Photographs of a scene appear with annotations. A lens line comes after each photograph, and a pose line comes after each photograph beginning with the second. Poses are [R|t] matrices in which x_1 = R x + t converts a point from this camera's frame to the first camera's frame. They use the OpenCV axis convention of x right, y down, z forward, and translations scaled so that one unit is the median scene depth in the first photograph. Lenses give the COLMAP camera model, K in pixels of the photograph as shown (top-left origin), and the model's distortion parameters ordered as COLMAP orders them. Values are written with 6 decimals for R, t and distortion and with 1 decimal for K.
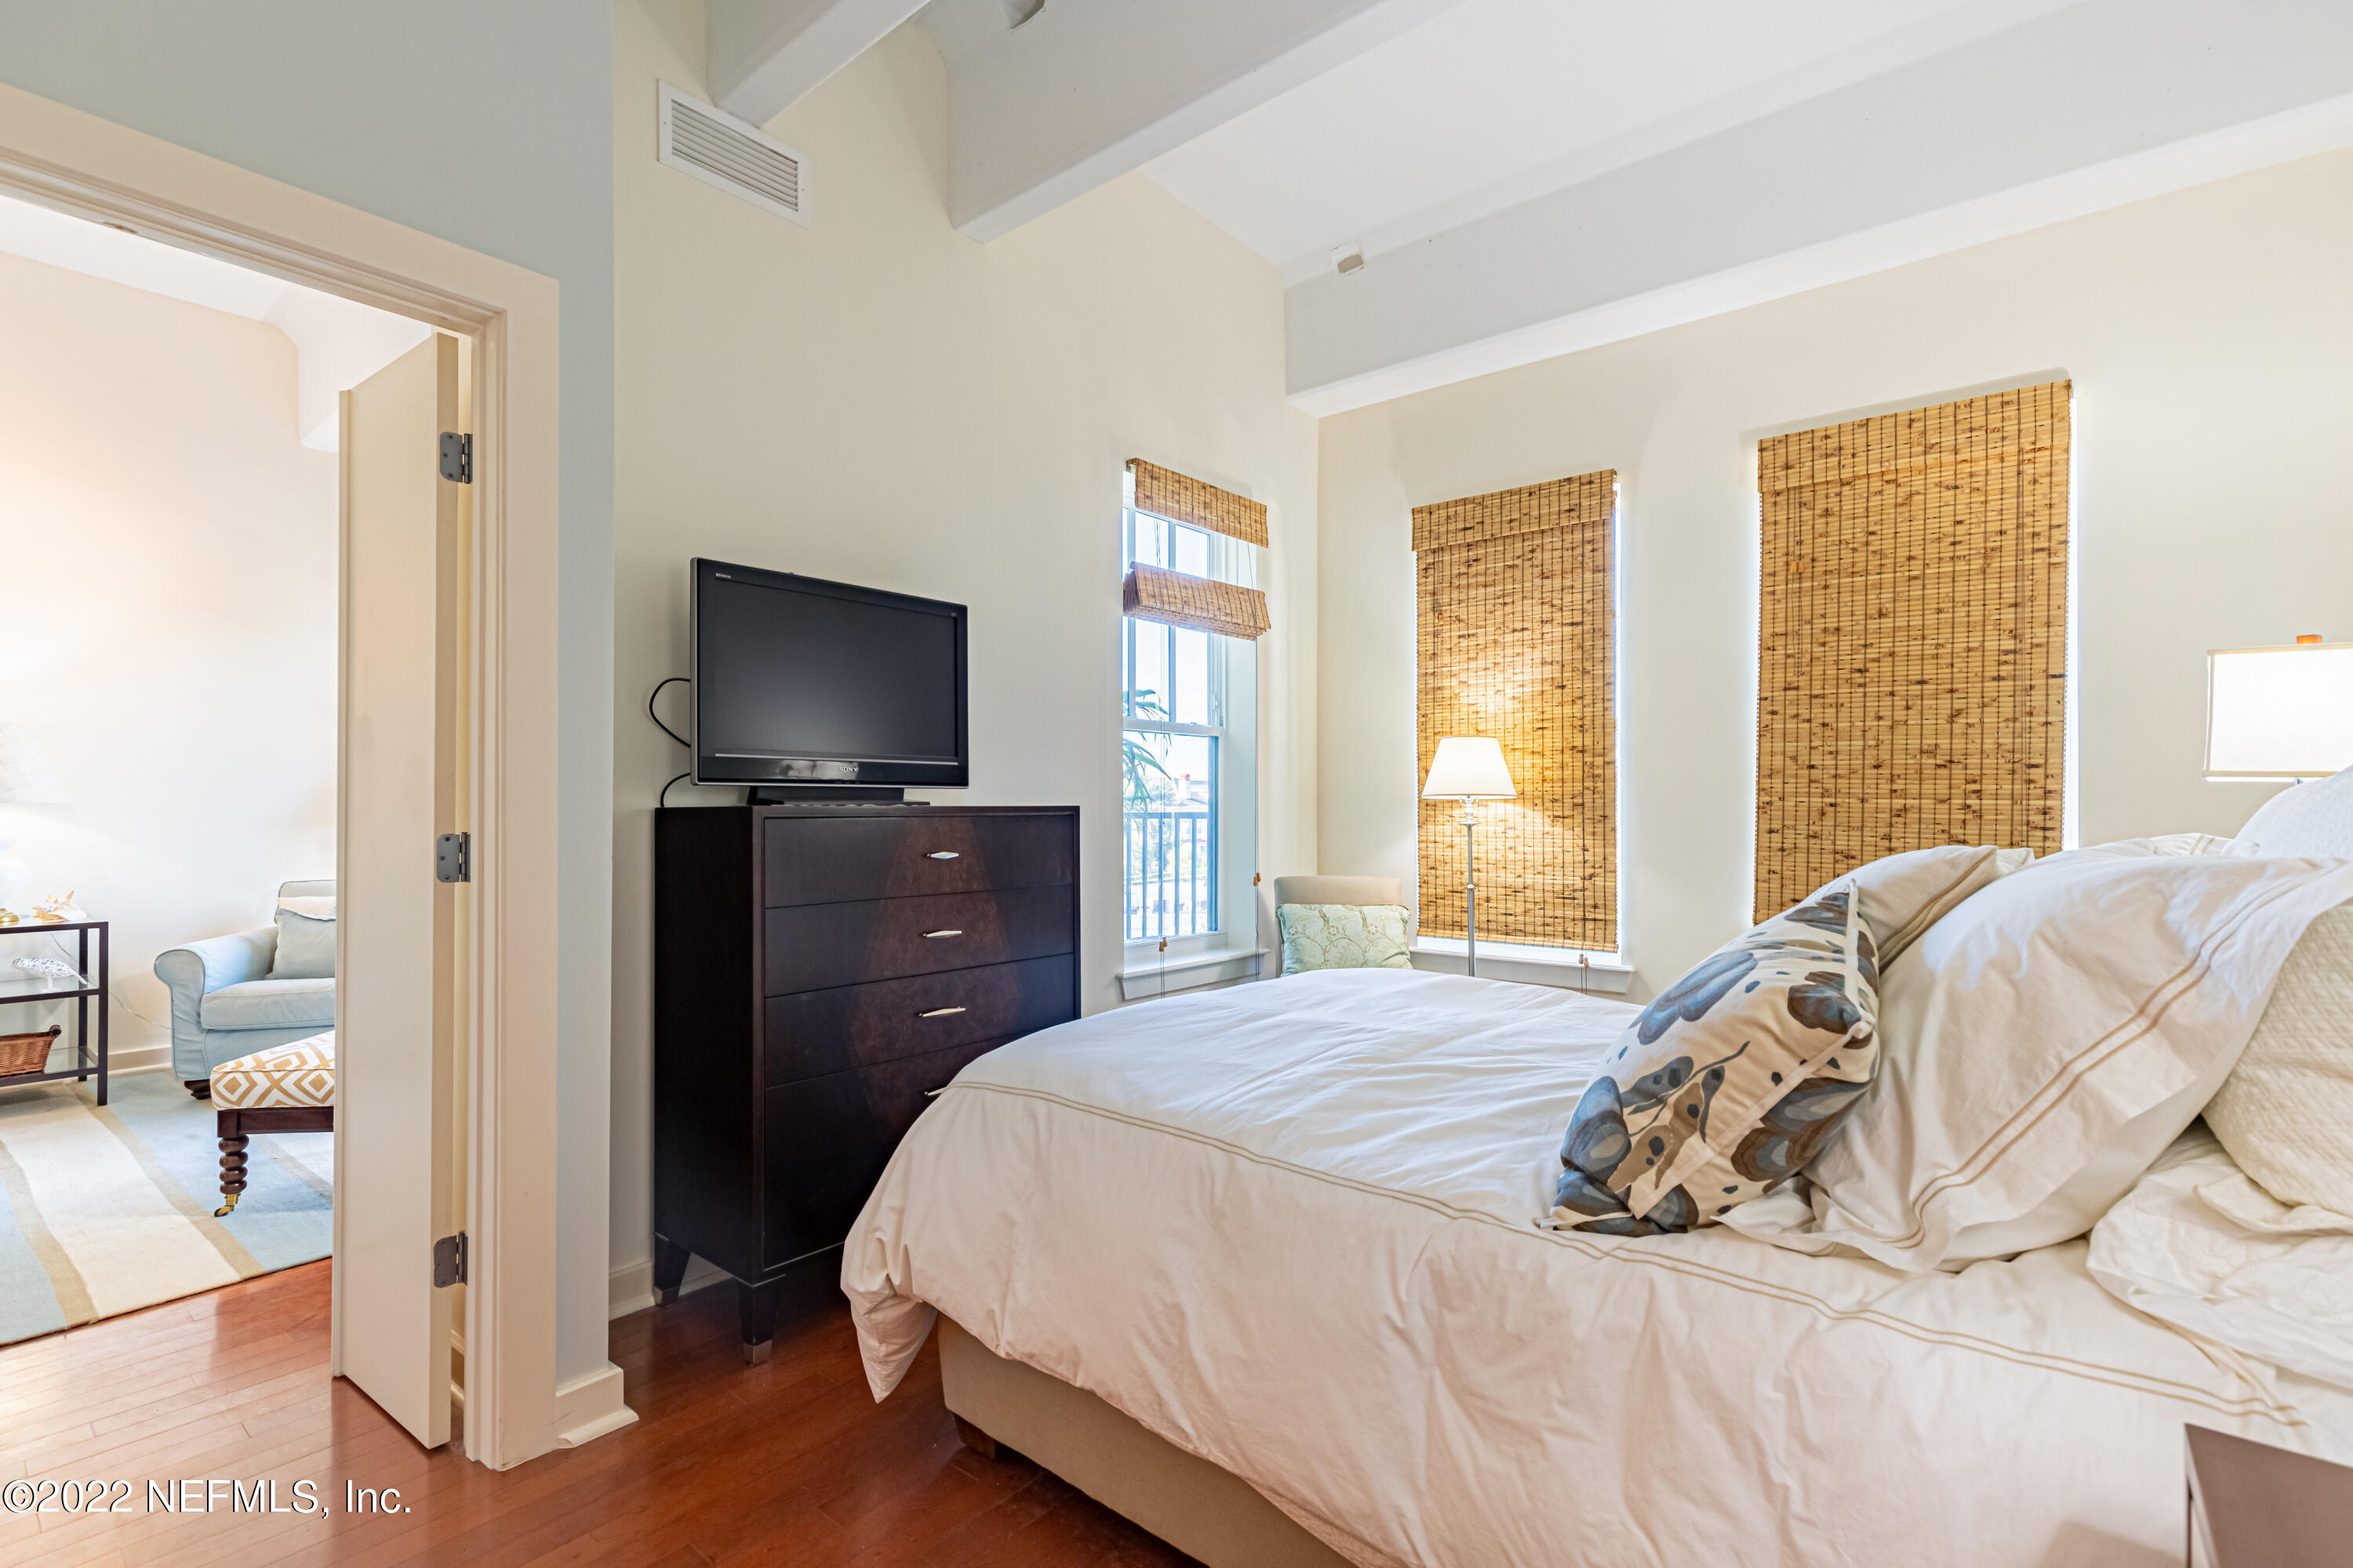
lens RADIAL K [[1071.1, 0, 1173.7], [0, 1071.1, 796.1], [0, 0, 1]] dist [0.010163, -0.002114]
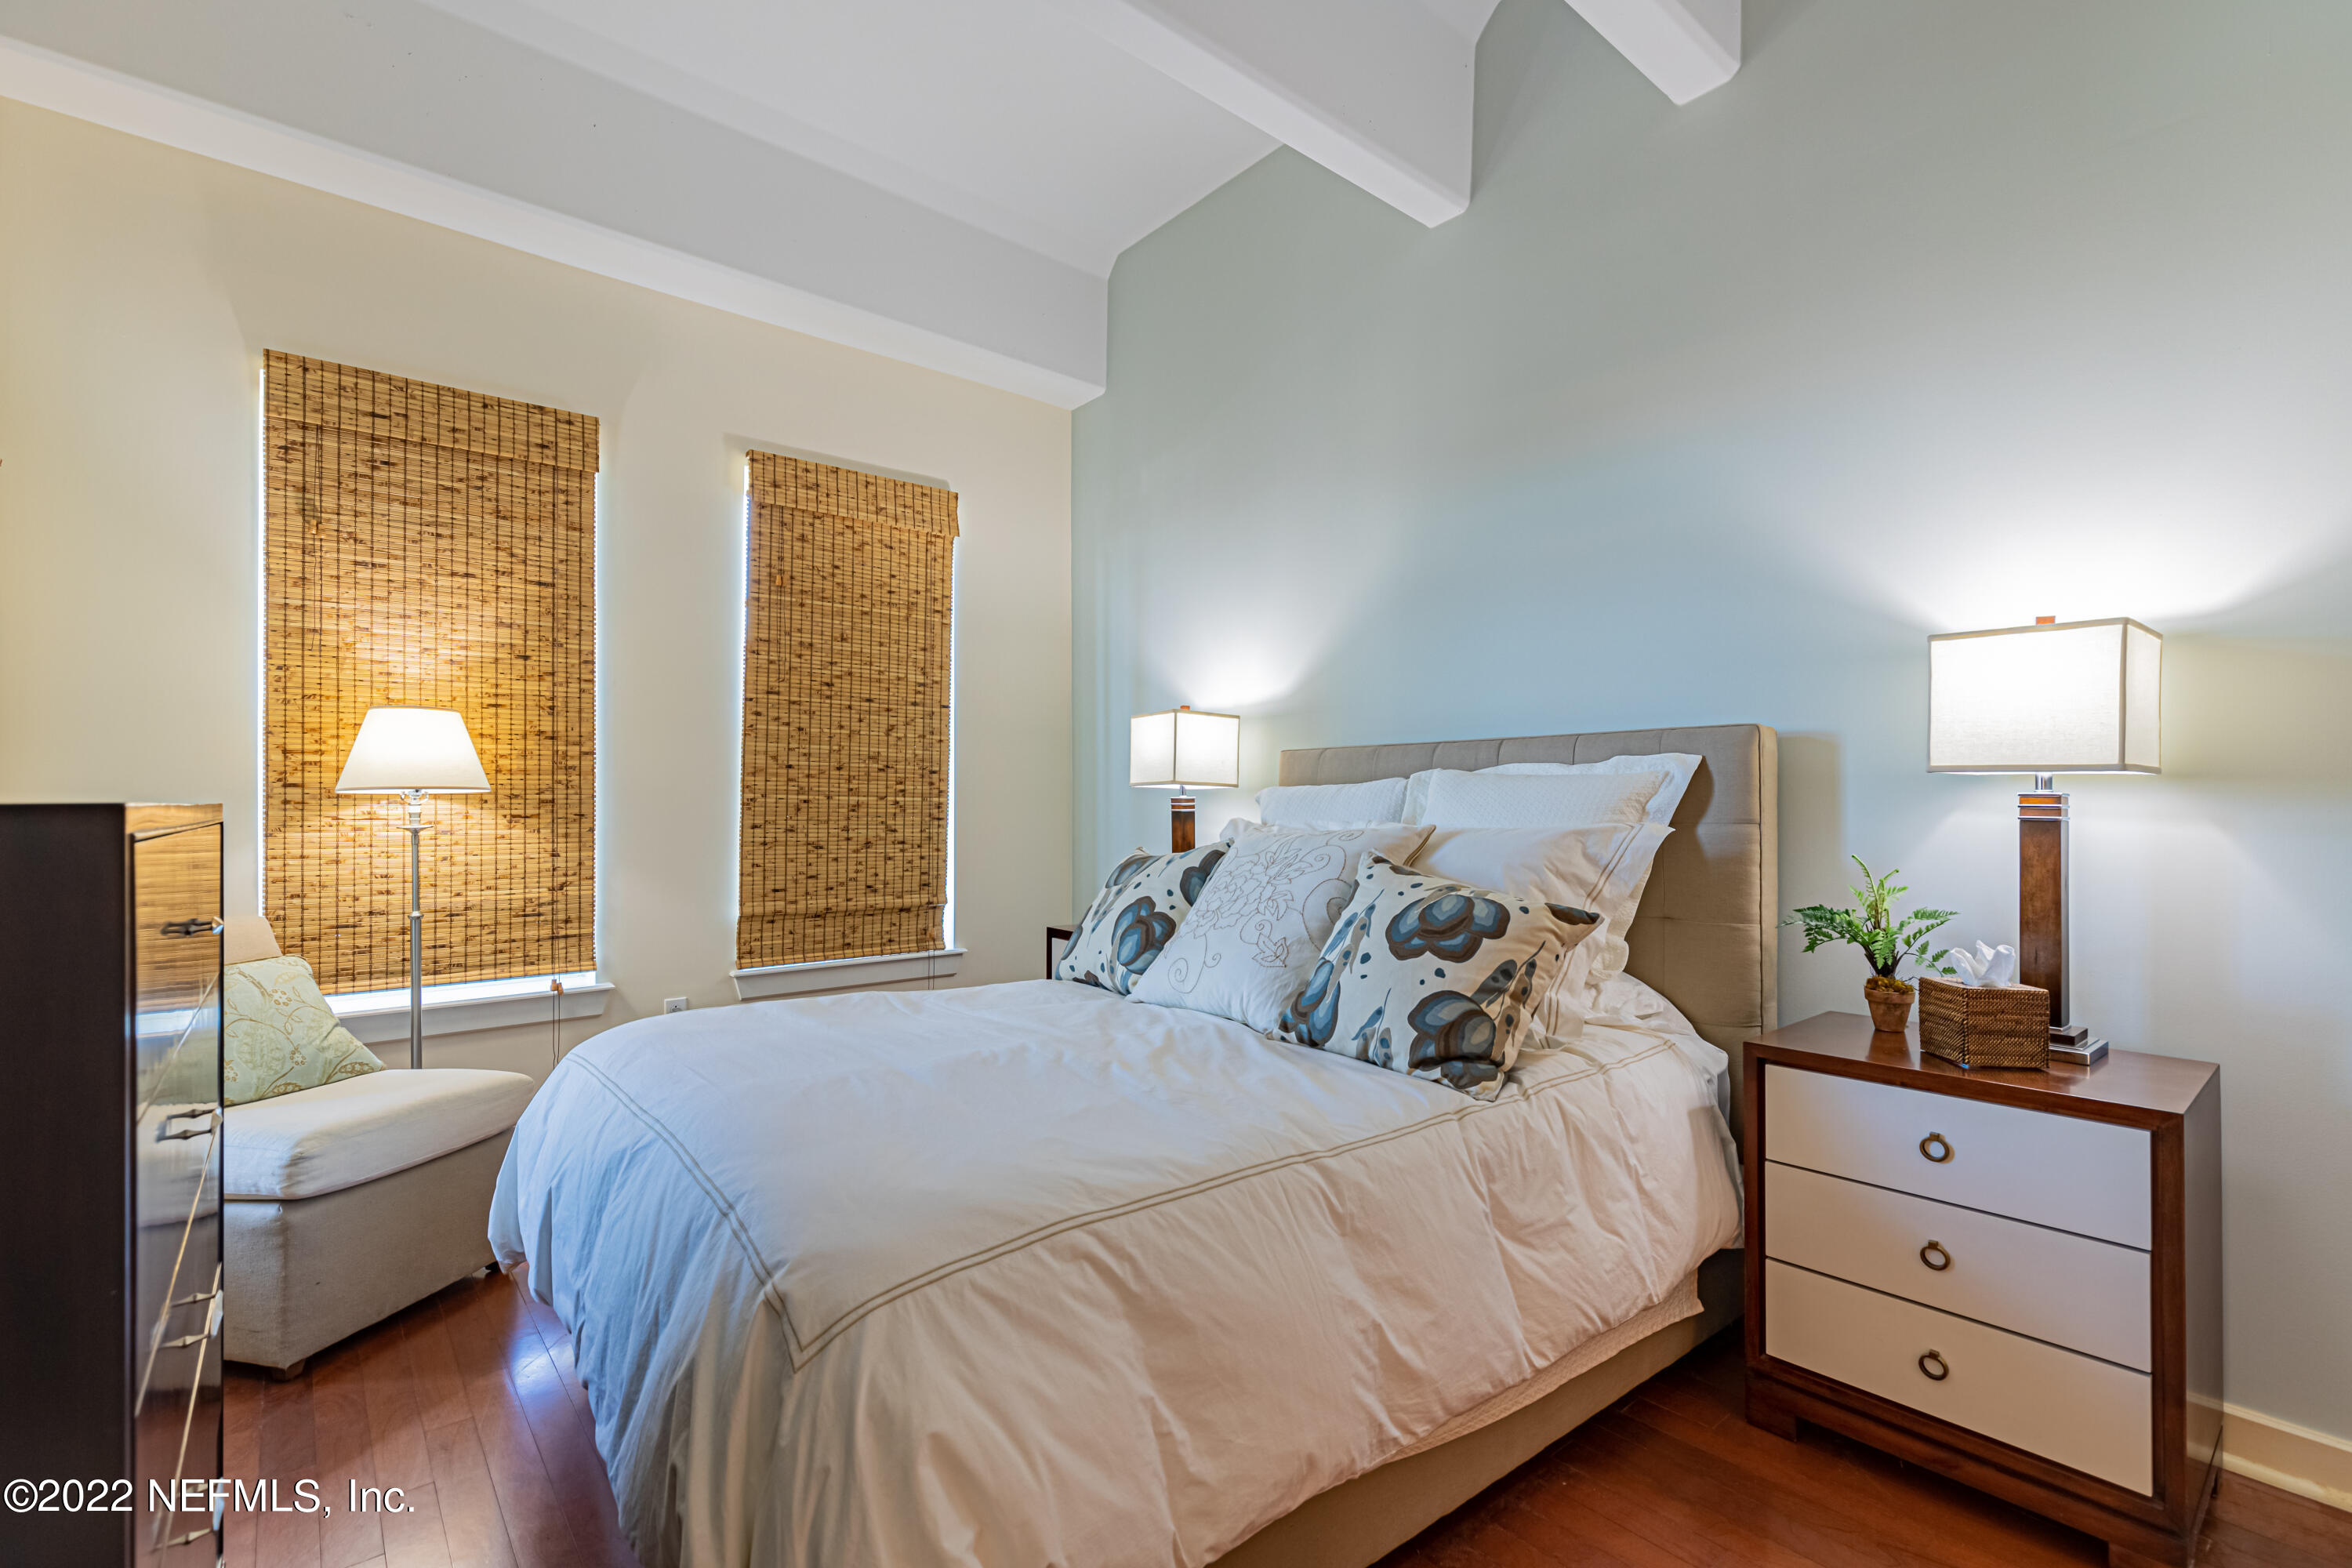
lens RADIAL K [[1070.6, 0, 1174.4], [0, 1070.6, 794.5], [0, 0, 1]] dist [0.010163, -0.002114]
pose [[0.177018, 0.005782, 0.984191, -0.403598], [-0.007374, 0.999962, -0.004548, 0.003164], [-0.984180, -0.006453, 0.177054, 0.416637]]
